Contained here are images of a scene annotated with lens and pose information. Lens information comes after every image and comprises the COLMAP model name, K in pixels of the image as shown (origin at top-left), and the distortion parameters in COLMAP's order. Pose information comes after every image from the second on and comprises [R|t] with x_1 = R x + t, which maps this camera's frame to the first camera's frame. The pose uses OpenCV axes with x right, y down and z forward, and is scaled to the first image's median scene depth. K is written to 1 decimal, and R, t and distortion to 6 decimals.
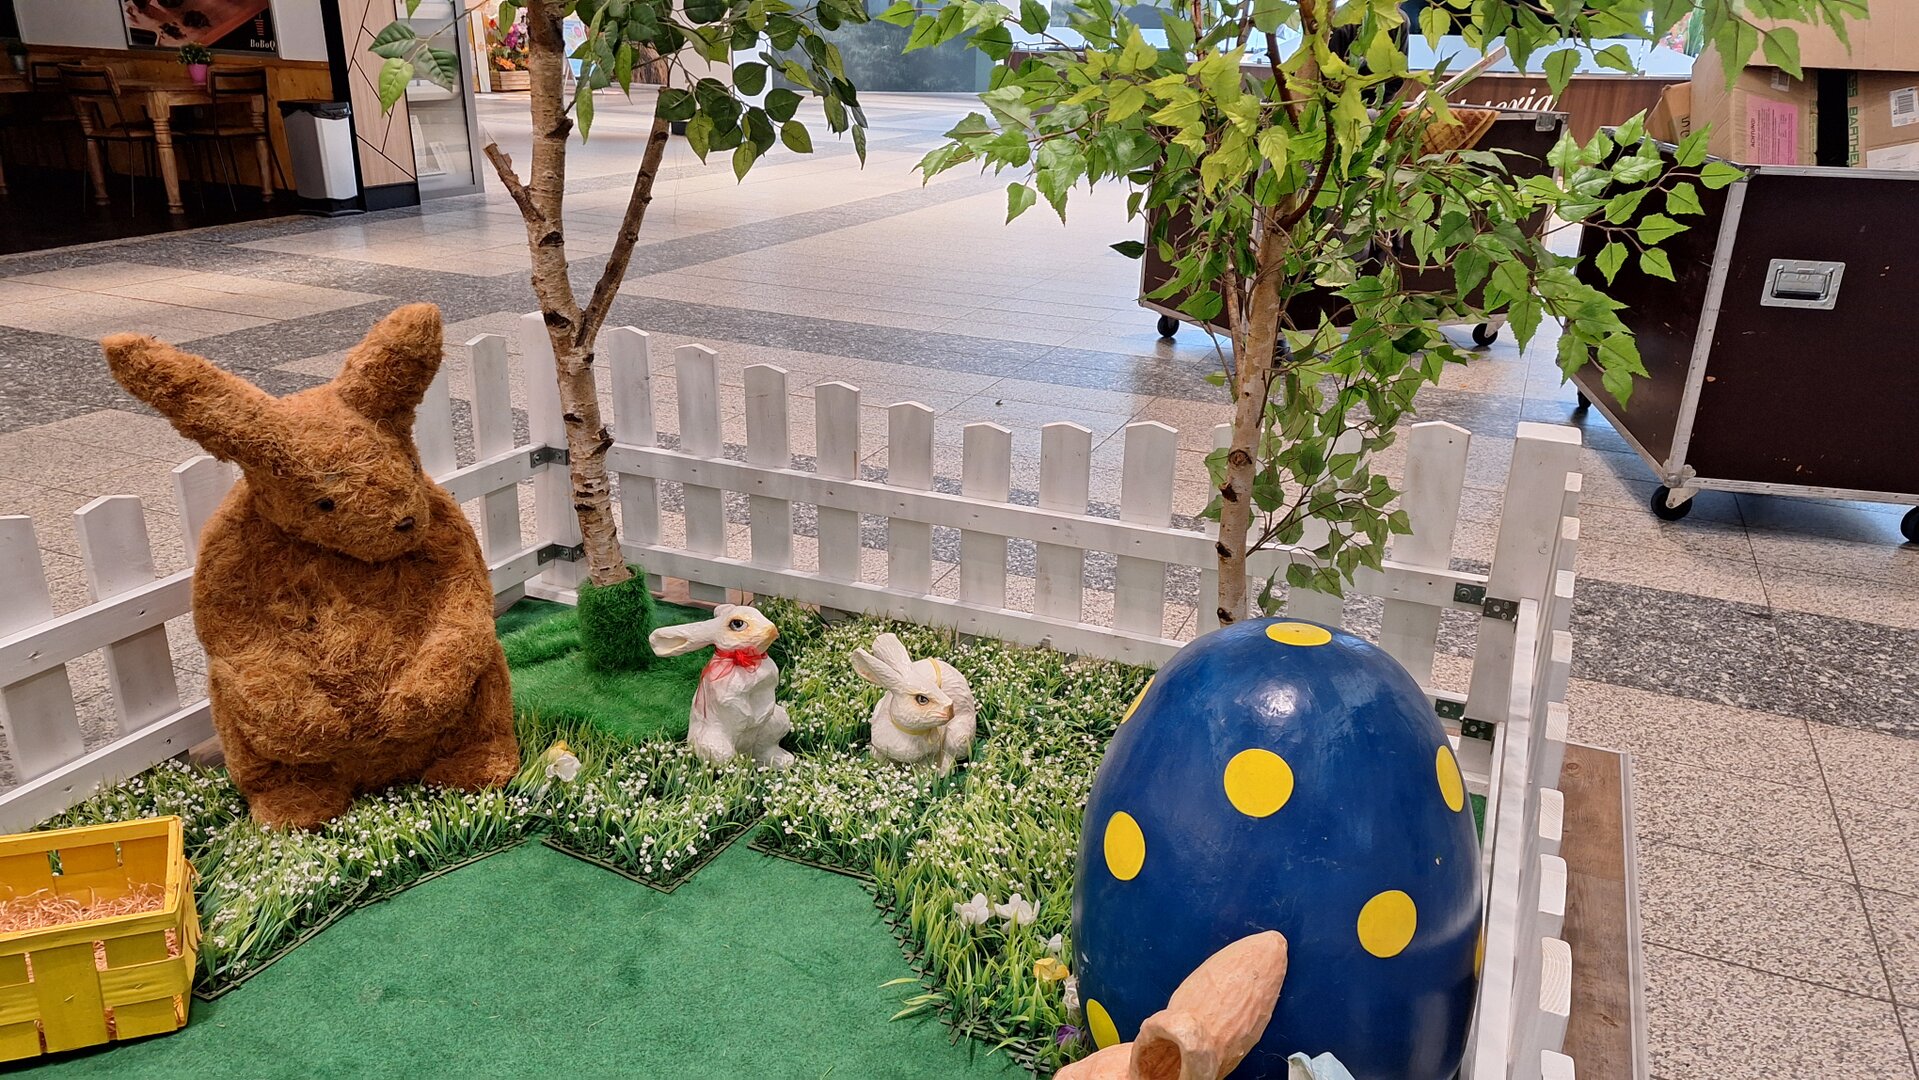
lens RADIAL K [[1377.7, 0, 959.5], [0, 1377.7, 540.0], [0, 0, 1]] dist [0.133939, -0.217892]
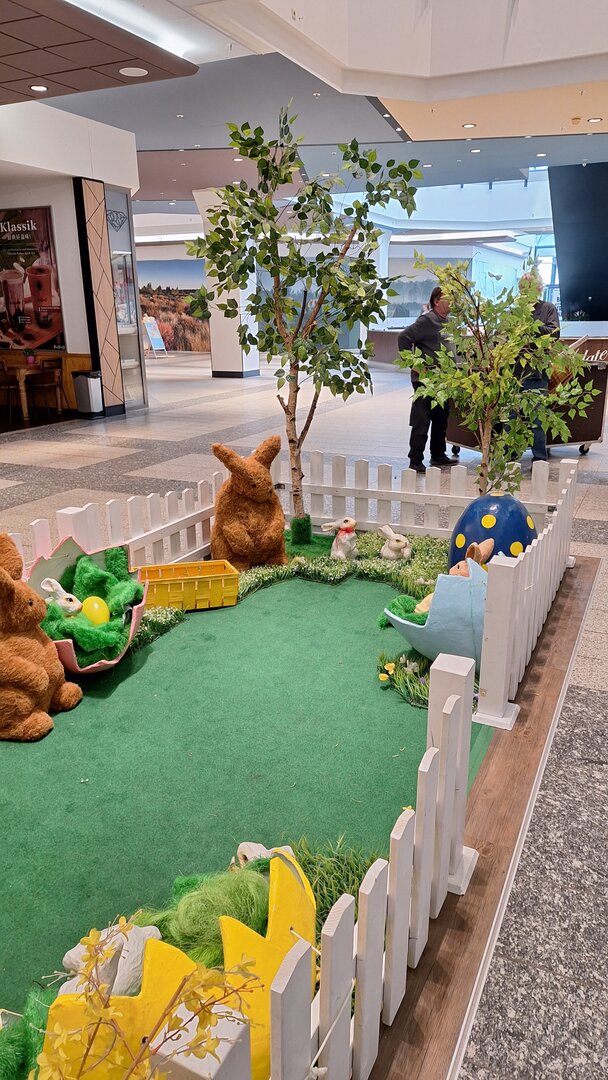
lens RADIAL K [[759.9, 0, 307.9], [0, 759.9, 537.7], [0, 0, 1]] dist [0.120523, -0.167125]
pose [[0.998957, -0.027949, -0.036095, -0.191756], [0.025584, 0.997597, -0.064394, 0.231233], [0.037808, 0.063404, 0.997272, -1.003394]]
